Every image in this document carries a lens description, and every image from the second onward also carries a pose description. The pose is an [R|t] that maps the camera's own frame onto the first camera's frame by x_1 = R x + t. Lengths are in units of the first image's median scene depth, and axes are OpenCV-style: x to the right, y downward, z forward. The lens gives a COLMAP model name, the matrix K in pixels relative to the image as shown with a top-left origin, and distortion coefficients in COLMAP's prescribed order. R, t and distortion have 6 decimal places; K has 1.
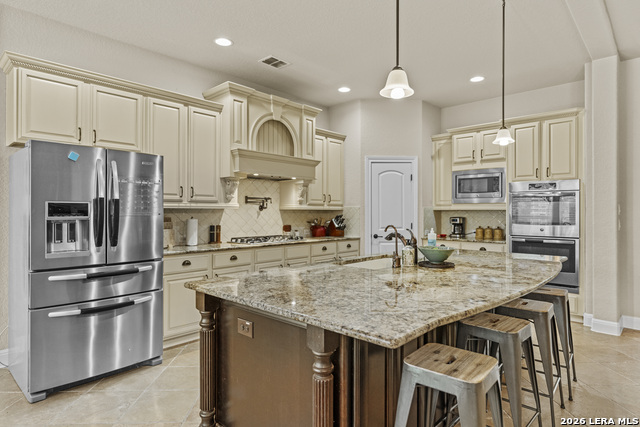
lens RADIAL K [[363.8, 0, 320.0], [0, 363.8, 213.5], [0, 0, 1]] dist [-0.002144, -0.000344]
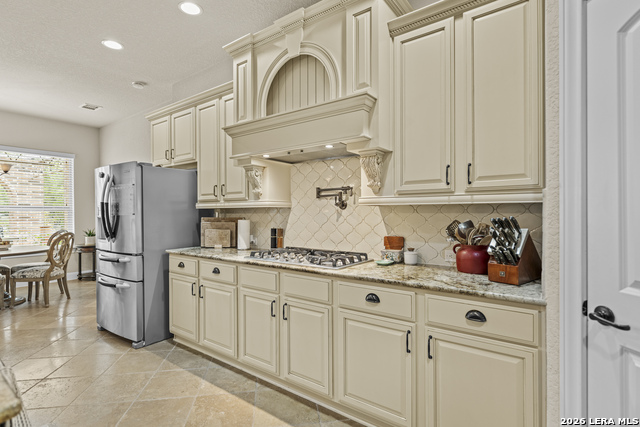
lens RADIAL K [[319.0, 0, 320.0], [0, 319.0, 213.5], [0, 0, 1]] dist [0.000060, -0.000208]
pose [[0.112753, 0.000414, -0.993623, 0.368104], [-0.000775, 1.000000, 0.000328, -0.000509], [0.993623, 0.000733, 0.112753, 0.900807]]
